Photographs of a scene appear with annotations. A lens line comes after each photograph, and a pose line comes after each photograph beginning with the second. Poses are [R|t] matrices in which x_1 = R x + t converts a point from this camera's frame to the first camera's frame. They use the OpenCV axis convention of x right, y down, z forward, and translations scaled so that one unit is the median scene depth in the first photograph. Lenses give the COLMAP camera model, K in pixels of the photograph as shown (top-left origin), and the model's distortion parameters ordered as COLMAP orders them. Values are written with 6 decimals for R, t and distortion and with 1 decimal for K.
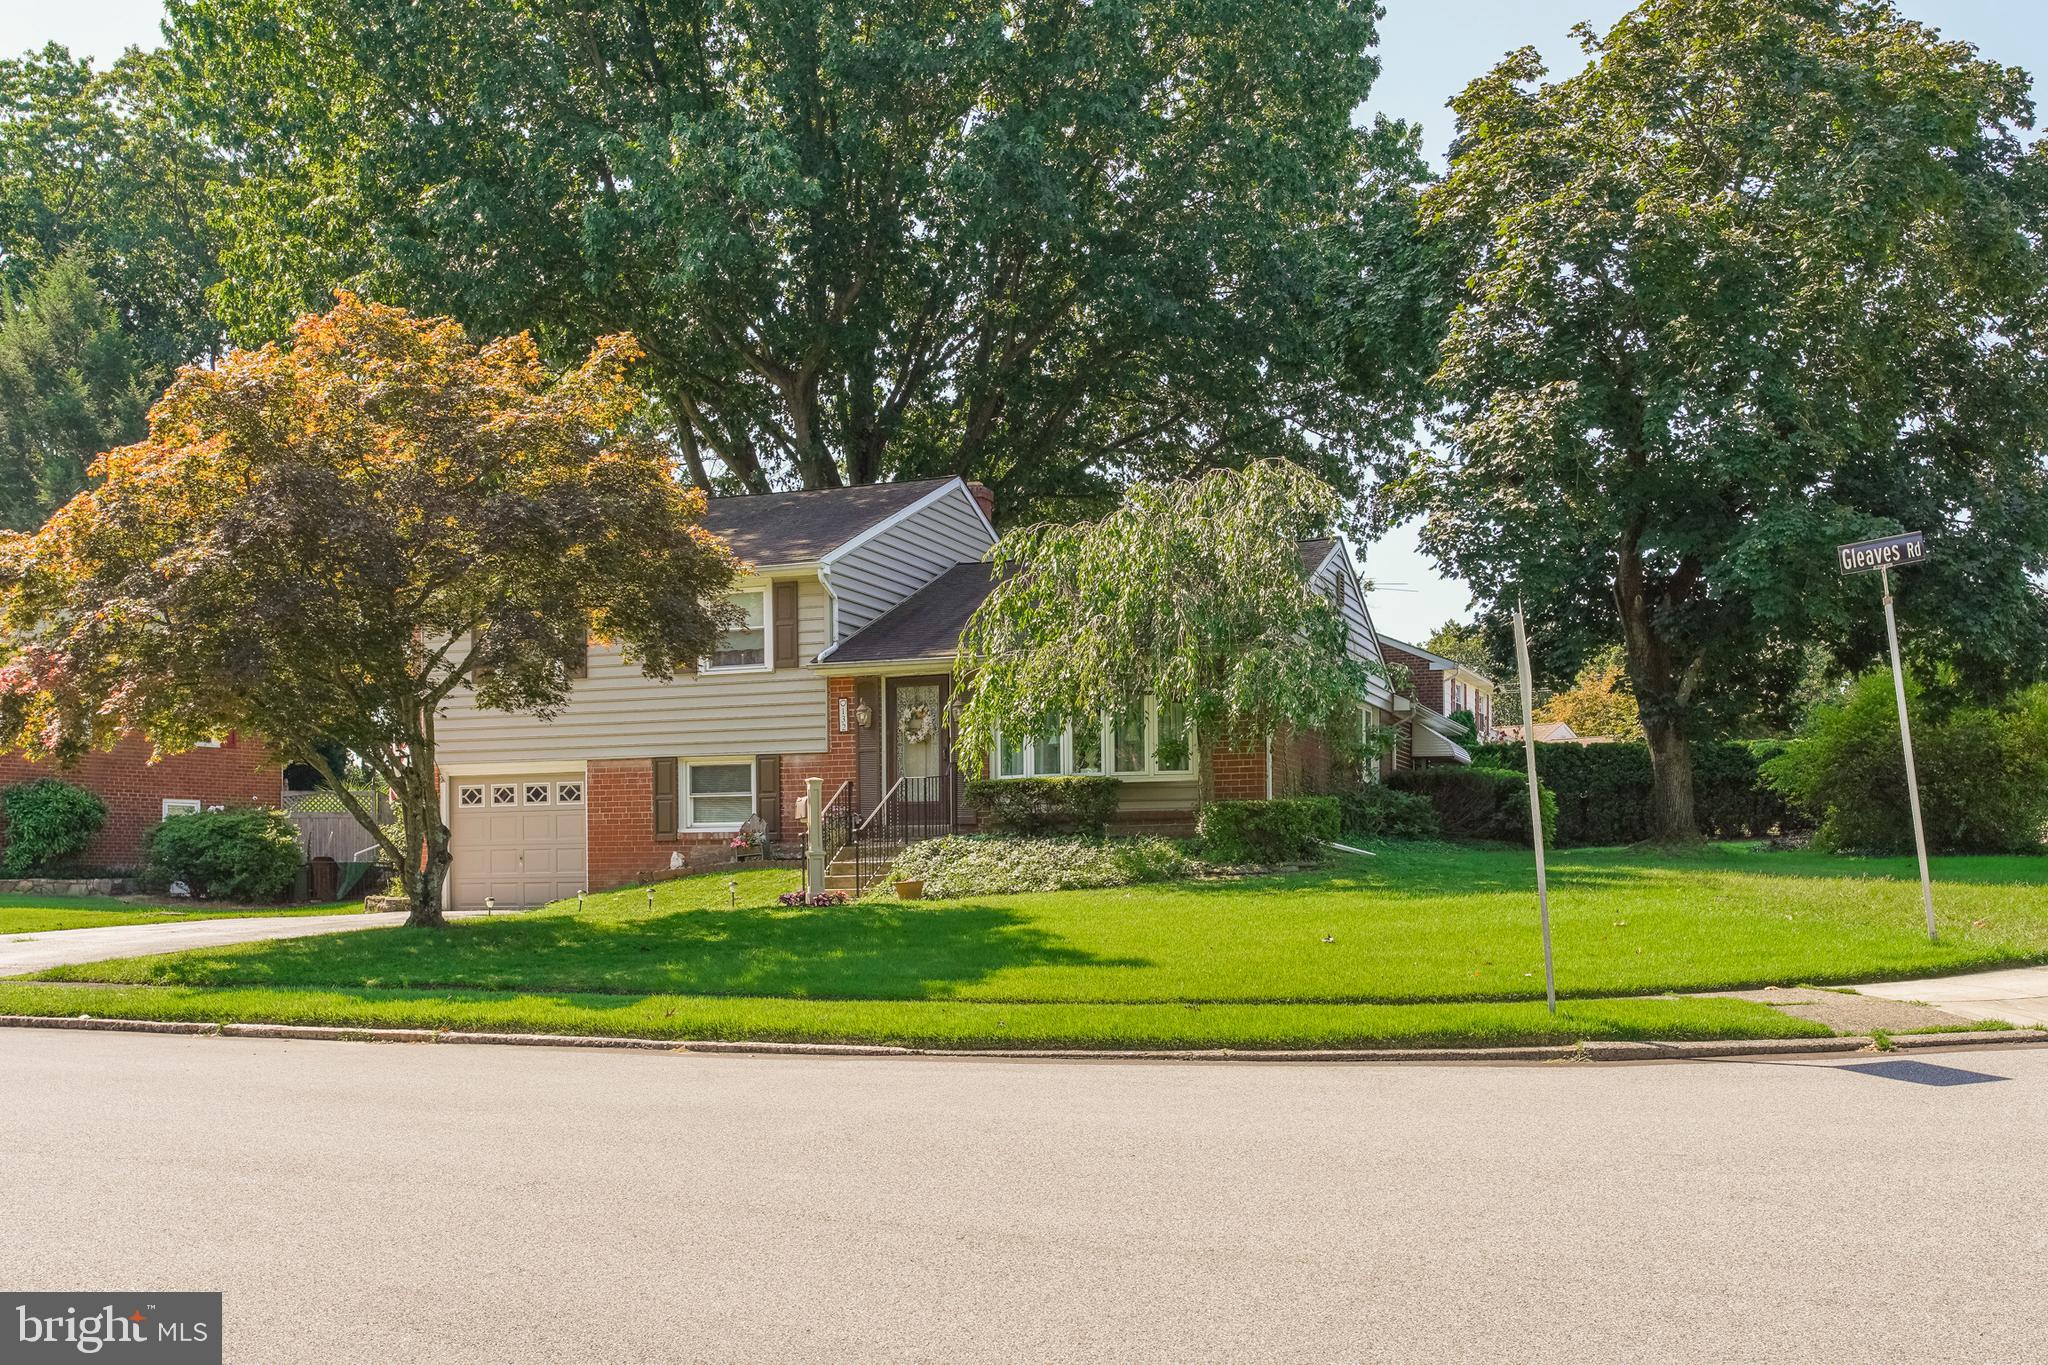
lens RADIAL K [[1910.5, 0, 1081.6], [0, 1910.5, 880.5], [0, 0, 1]] dist [-0.001656, 0.004510]
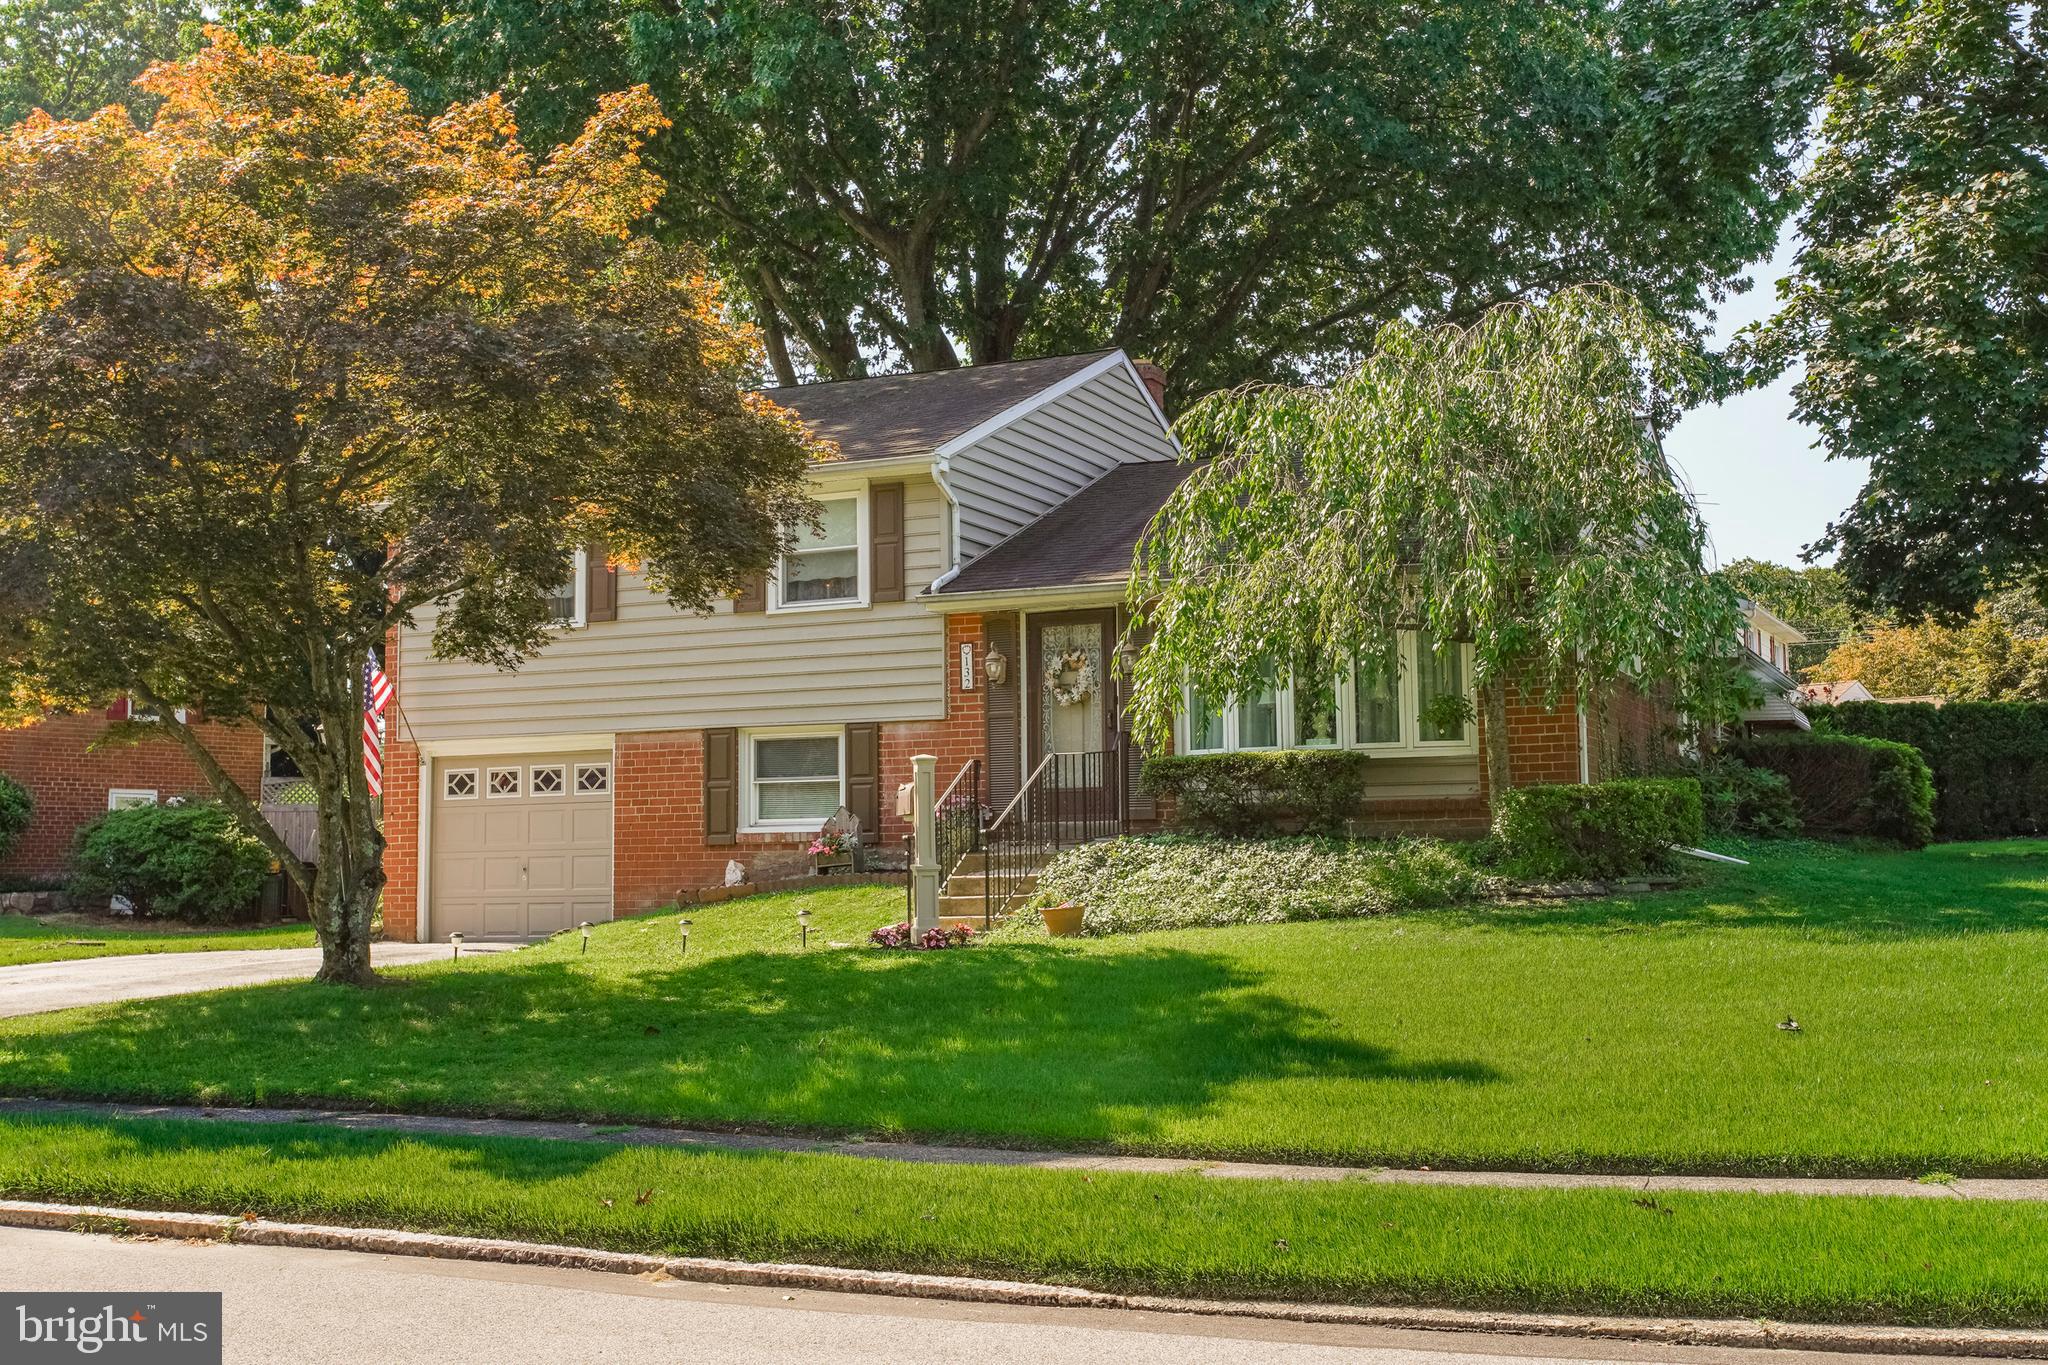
lens RADIAL K [[2309.0, 0, 1024.0], [0, 2309.0, 682.5], [0, 0, 1]] dist [0.070867, -0.003202]
pose [[0.995044, -0.010402, -0.098886, -0.020432], [0.002002, 0.996406, -0.084678, -0.008678], [0.099411, 0.084060, 0.991489, 0.164978]]
